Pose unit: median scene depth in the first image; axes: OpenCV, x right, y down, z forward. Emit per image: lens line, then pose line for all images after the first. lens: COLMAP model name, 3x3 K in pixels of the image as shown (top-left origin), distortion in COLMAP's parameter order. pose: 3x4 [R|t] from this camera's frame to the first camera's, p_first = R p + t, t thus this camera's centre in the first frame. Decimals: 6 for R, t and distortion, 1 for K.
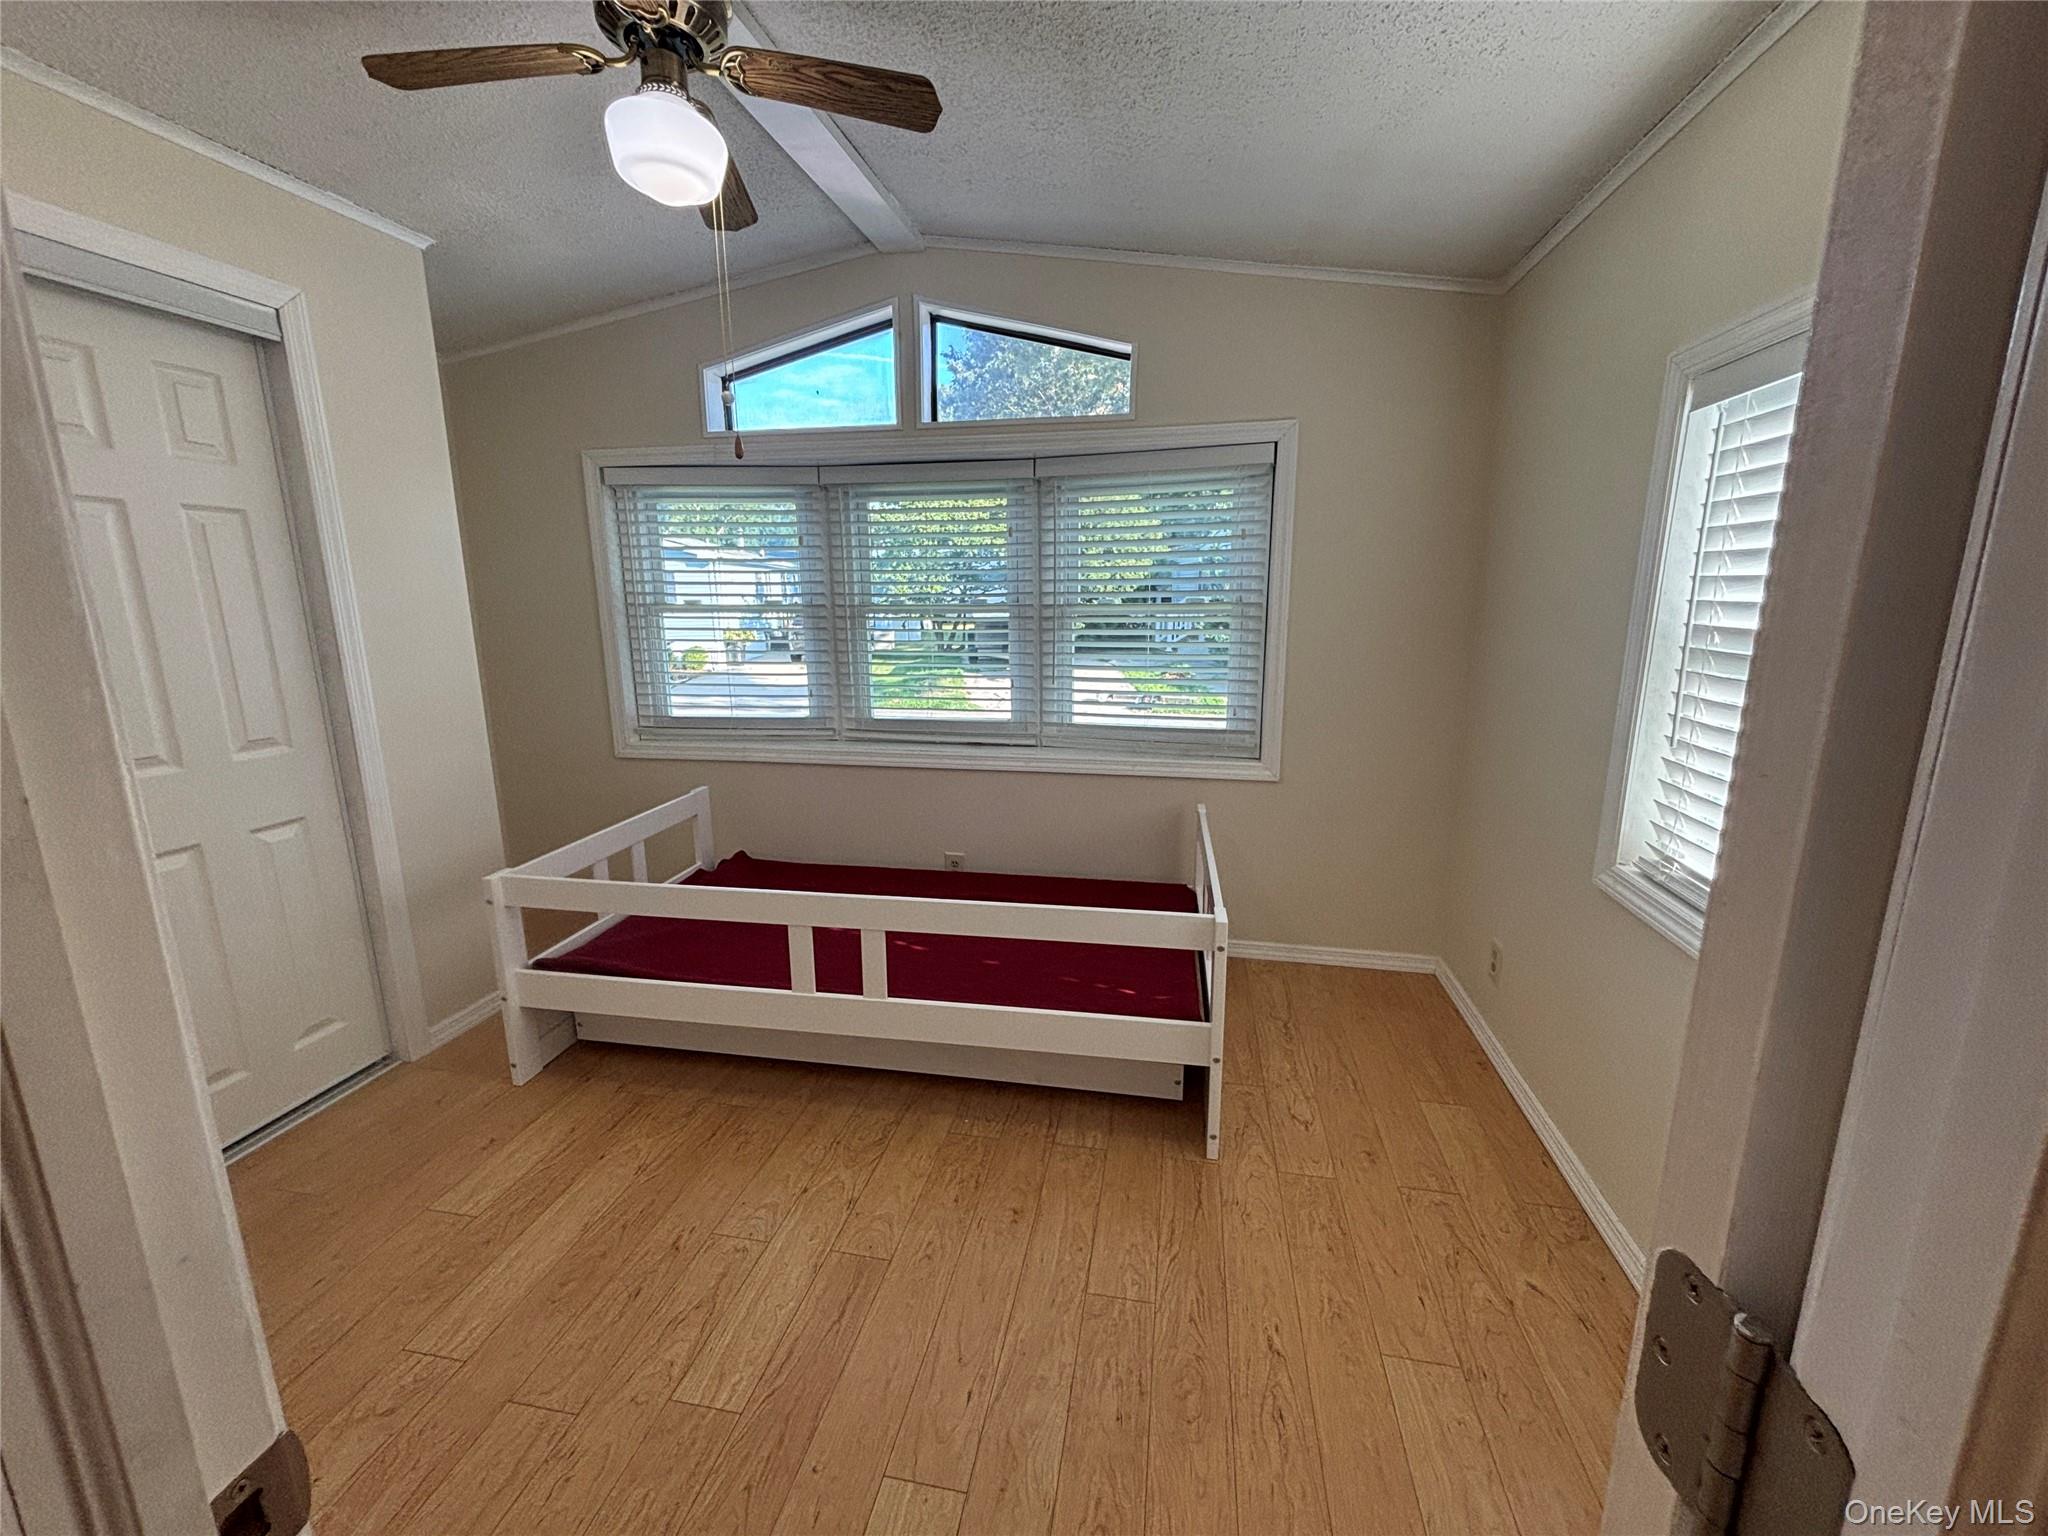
lens RADIAL K [[834.0, 0, 1019.1], [0, 834.0, 772.2], [0, 0, 1]] dist [-0.000967, 0.000464]
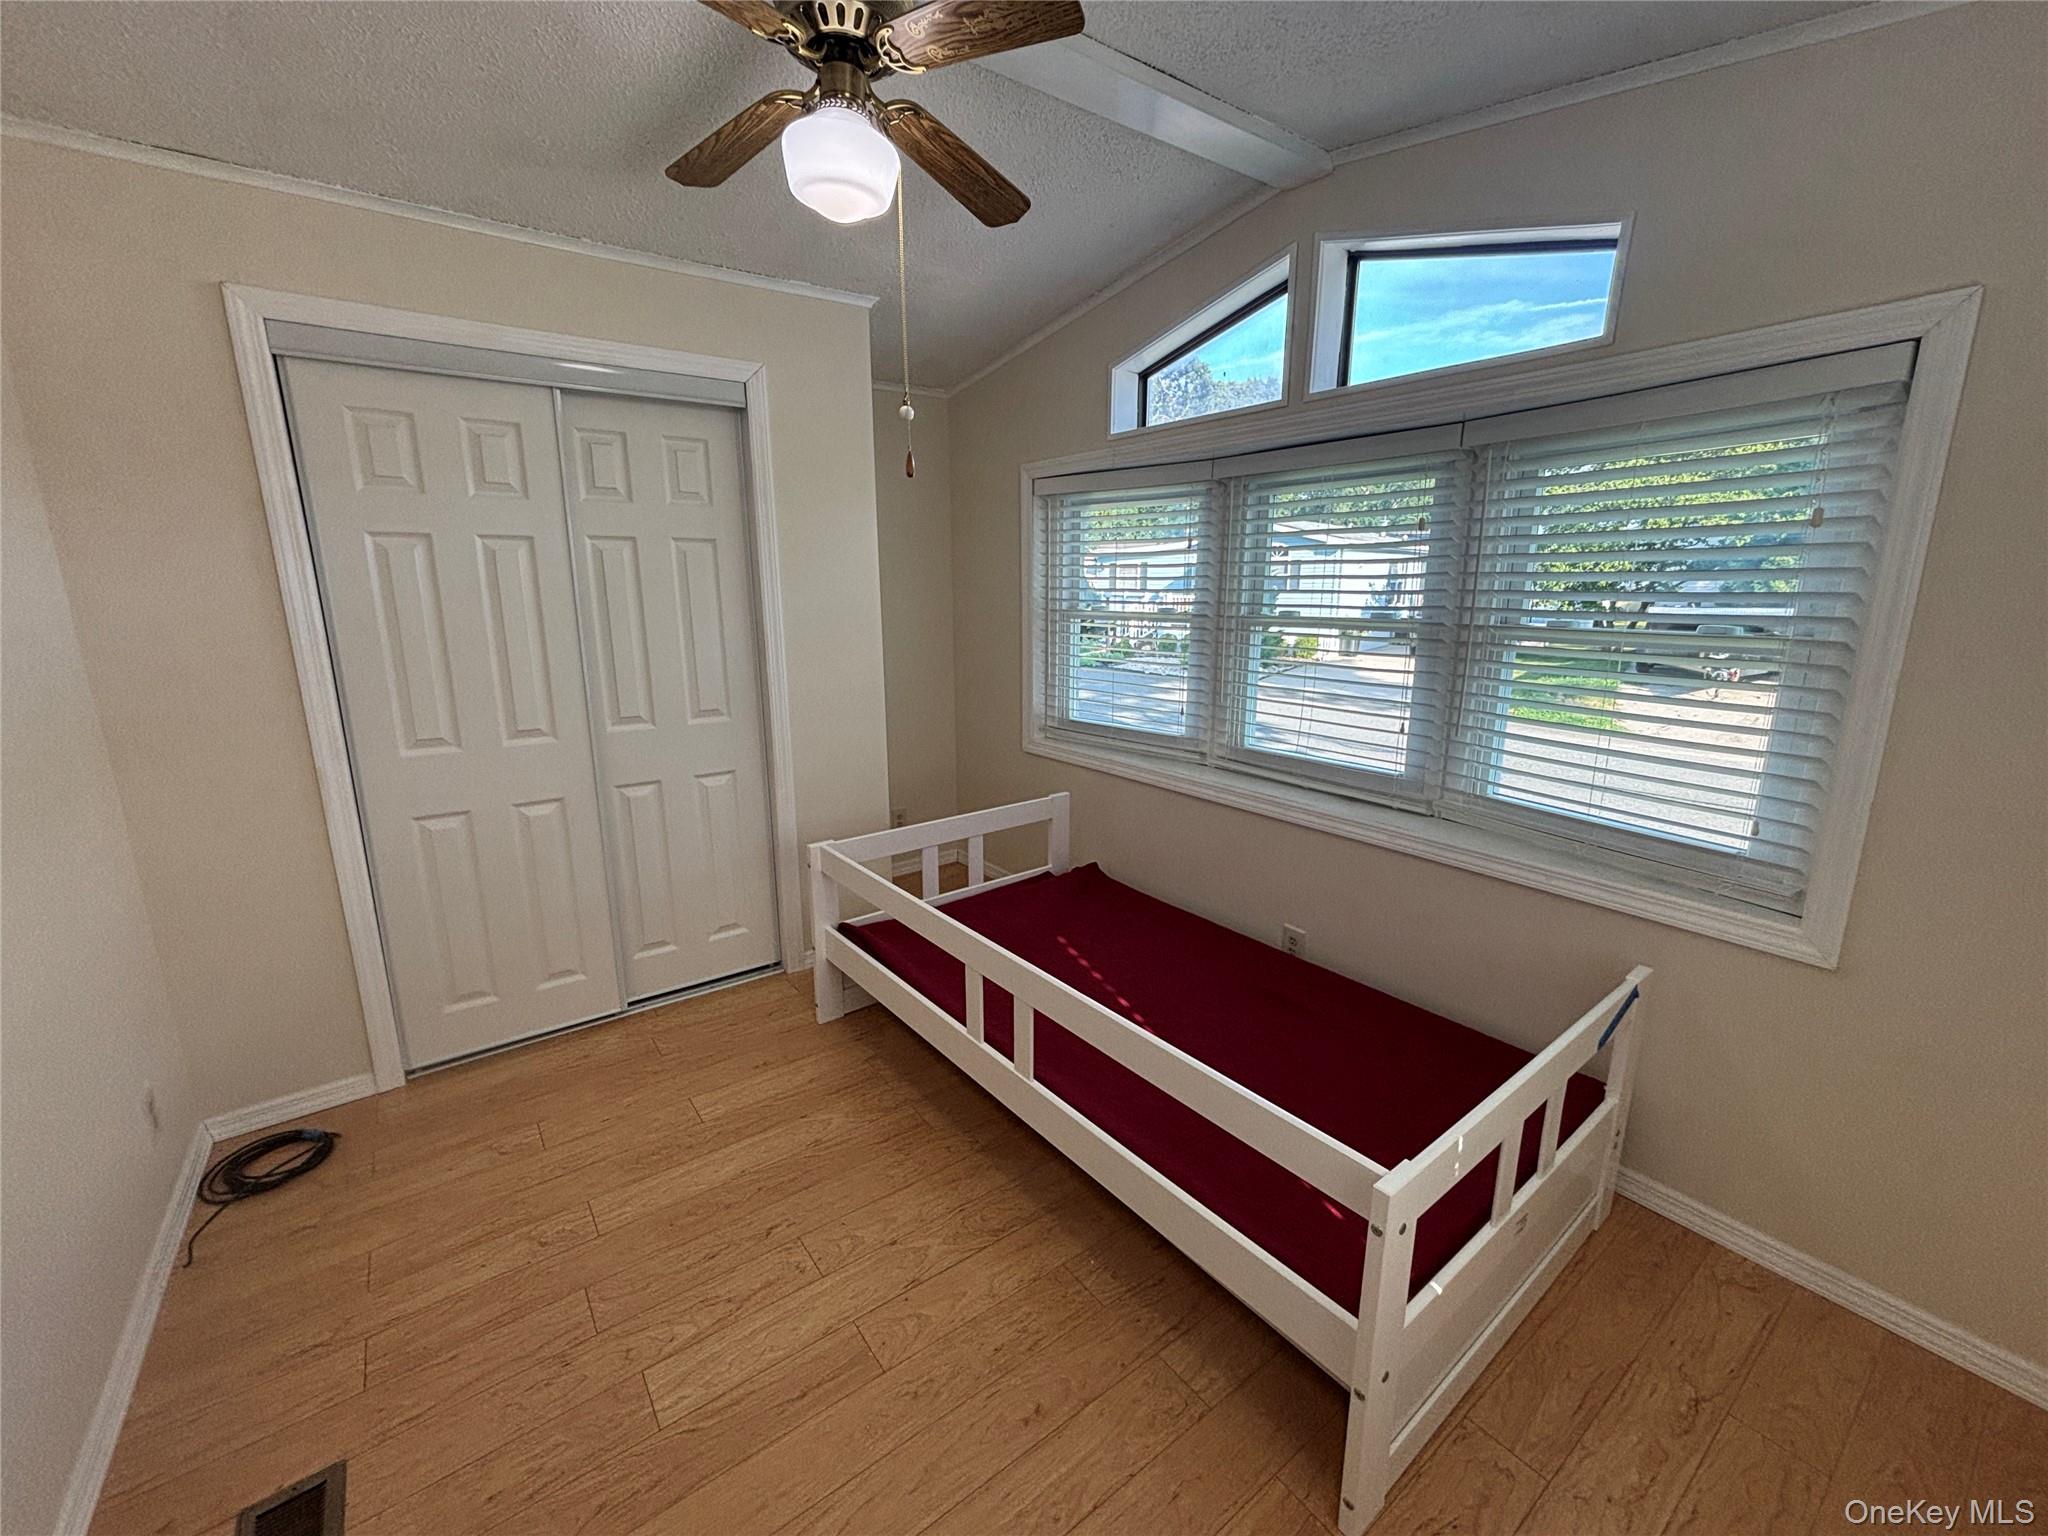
lens RADIAL K [[834.0, 0, 1030.2], [0, 834.0, 768.5], [0, 0, 1]] dist [-0.000967, 0.000464]
pose [[0.736079, 0.154945, -0.658923, 0.344273], [-0.145710, 0.986897, 0.069295, -0.105148], [0.661026, 0.045005, 0.749012, 0.311366]]
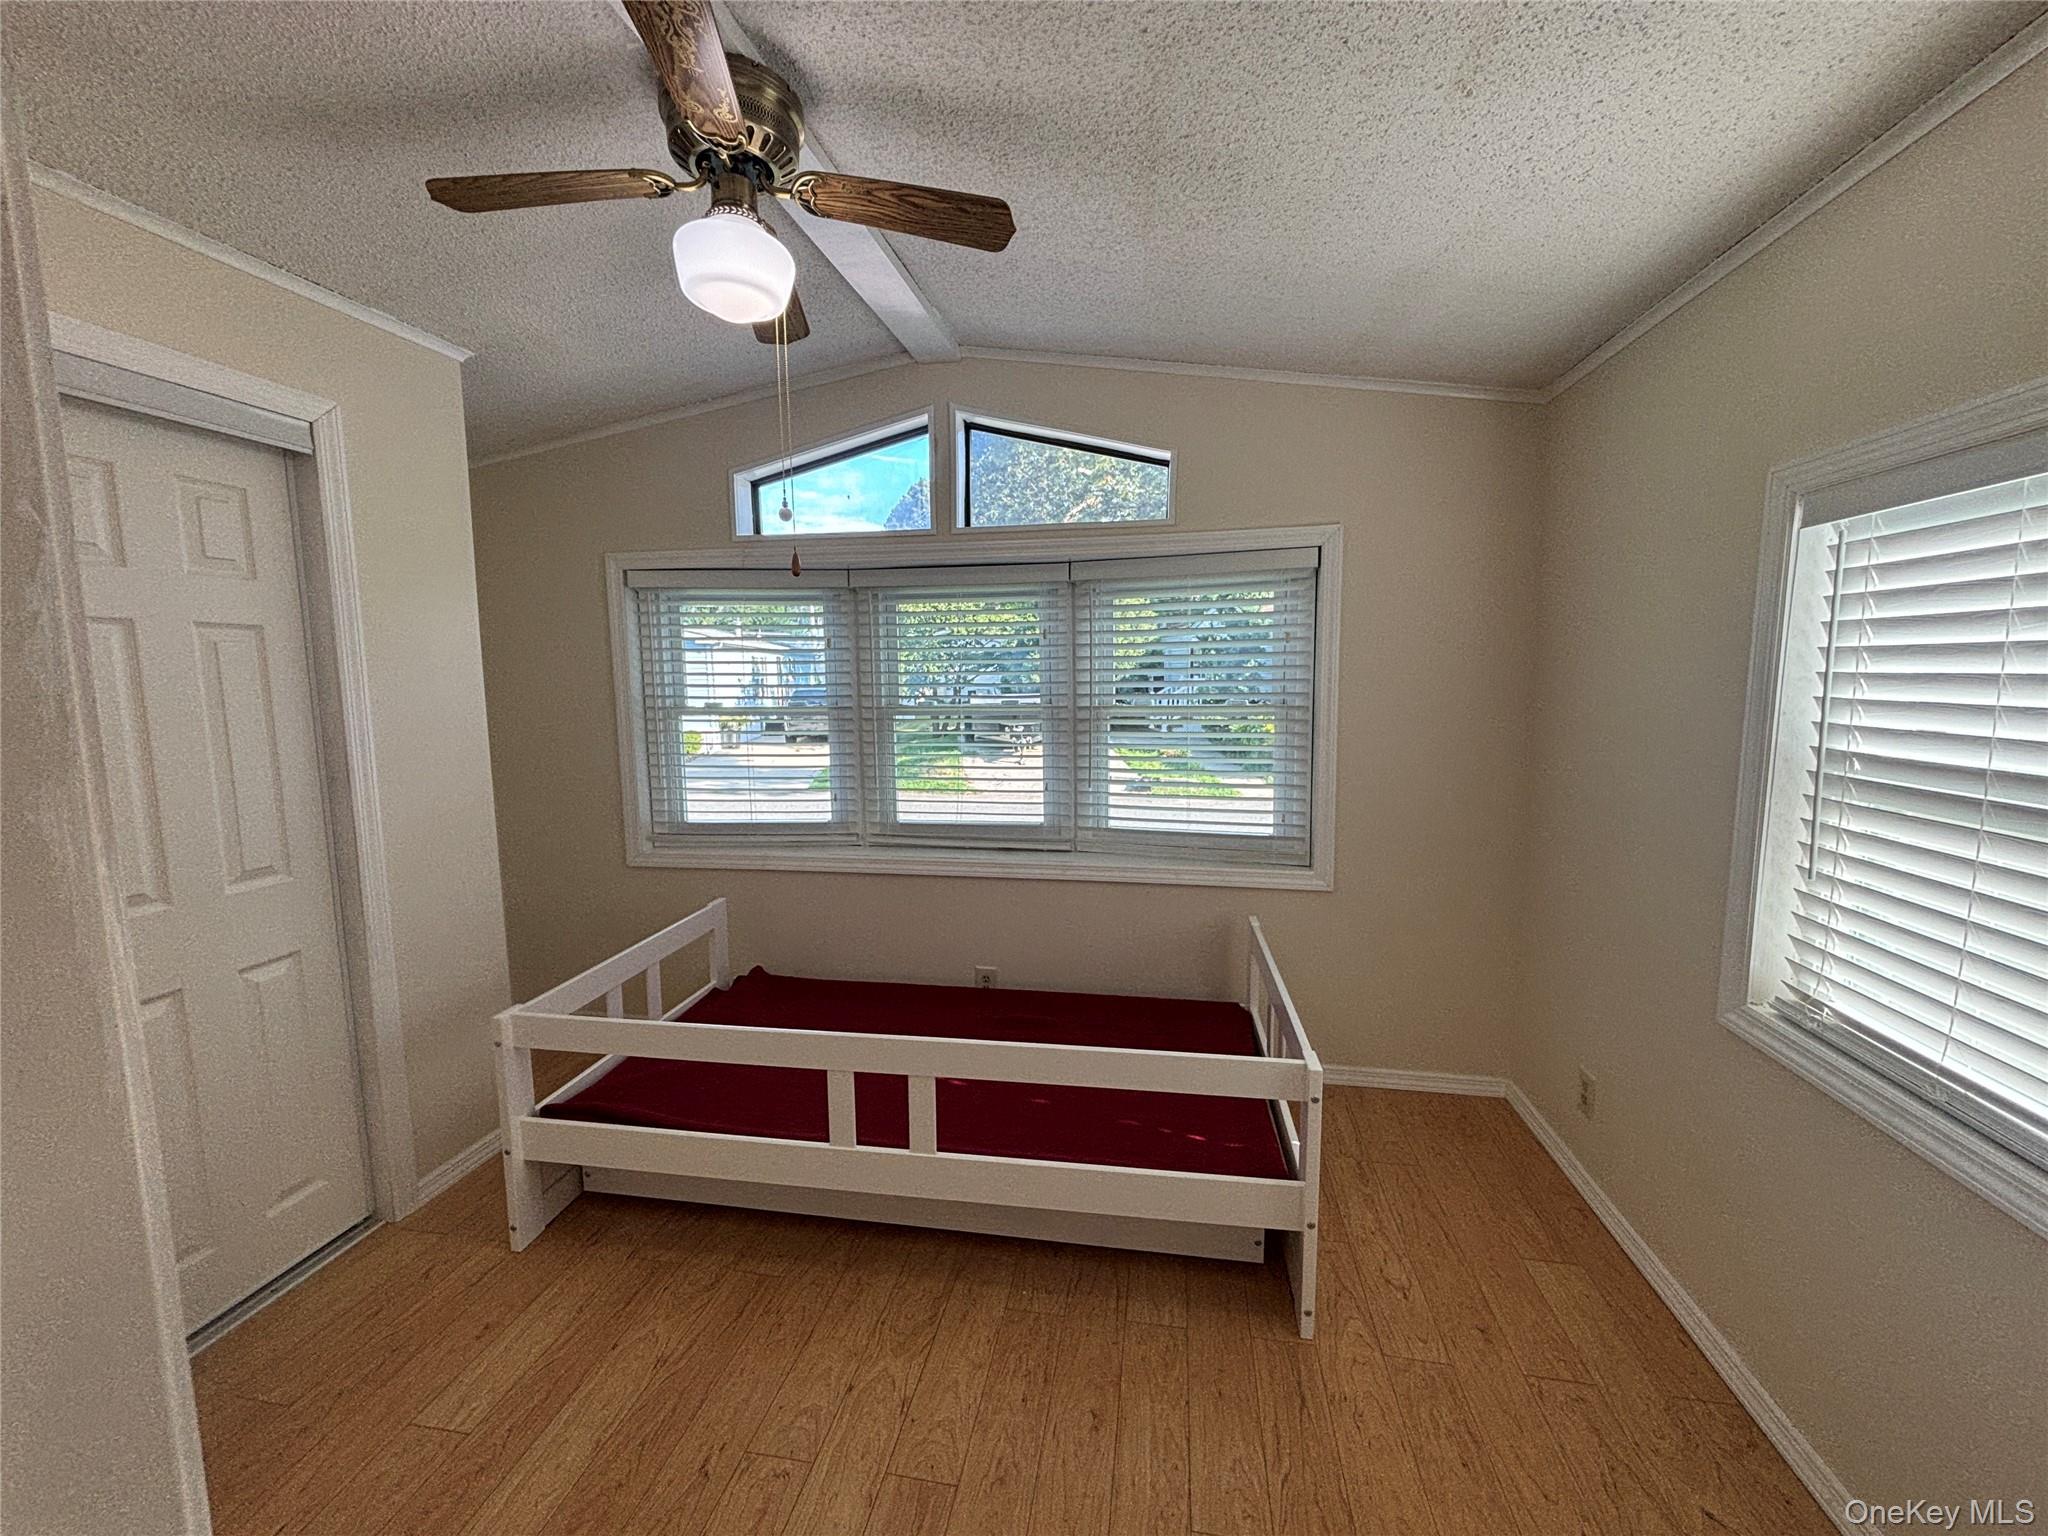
lens RADIAL K [[834.0, 0, 1015.9], [0, 834.0, 770.6], [0, 0, 1]] dist [-0.000967, 0.000464]
pose [[0.999925, -0.005739, 0.010853, -0.075766], [0.006731, 0.995585, -0.093620, -0.051315], [-0.010268, 0.093686, 0.995549, 0.059279]]
